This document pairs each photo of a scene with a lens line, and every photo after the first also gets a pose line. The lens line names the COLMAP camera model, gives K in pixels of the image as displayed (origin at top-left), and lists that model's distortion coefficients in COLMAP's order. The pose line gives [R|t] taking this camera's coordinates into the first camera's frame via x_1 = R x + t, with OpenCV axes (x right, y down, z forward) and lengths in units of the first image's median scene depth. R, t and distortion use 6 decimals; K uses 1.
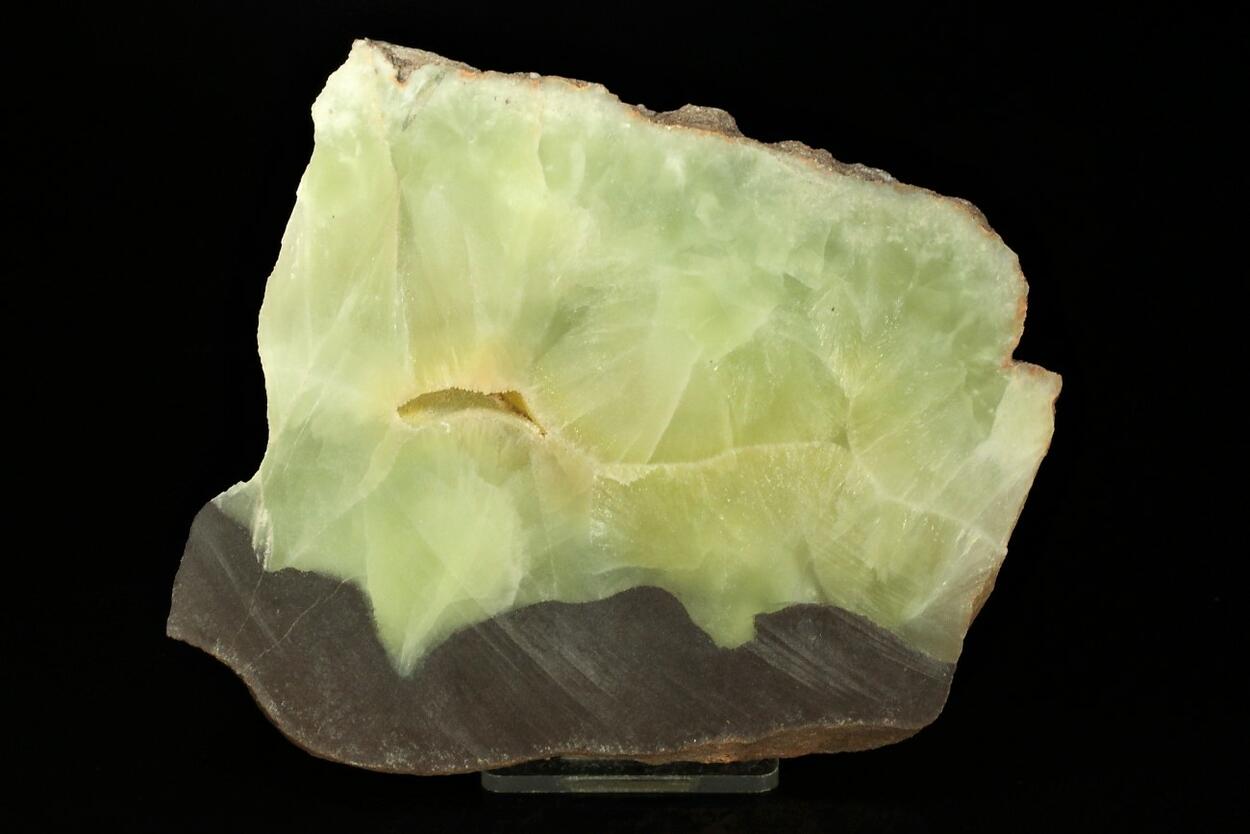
lens RADIAL K [[4052.2, 0, 619.3], [0, 4052.2, 411.5], [0, 0, 1]] dist [-0.114743, 0.000000]
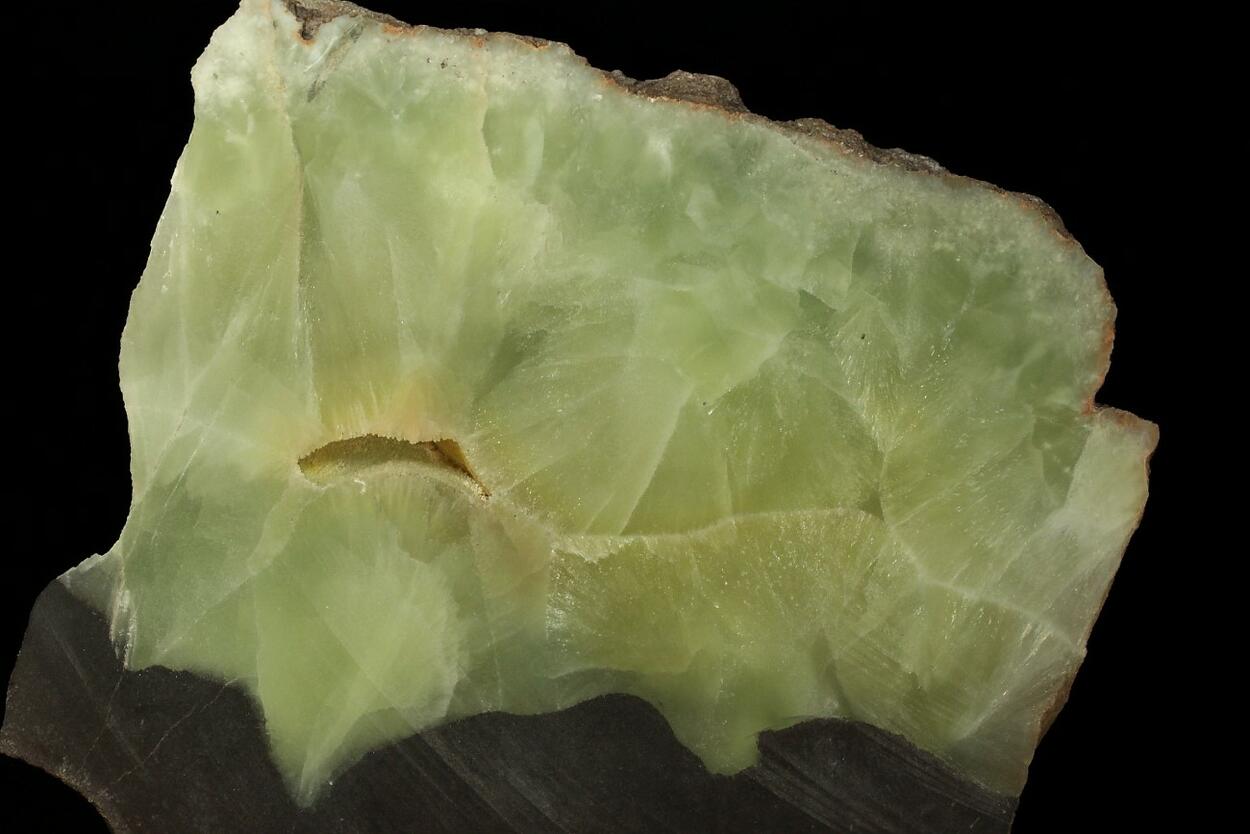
lens RADIAL K [[4052.2, 0, 631.5], [0, 4052.2, 422.4], [0, 0, 1]] dist [-0.114743, 0.000000]
pose [[0.999958, 0.007748, -0.004921, 0.012548], [-0.007763, 0.999966, -0.002866, -0.006392], [0.004899, 0.002904, 0.999984, 0.228025]]
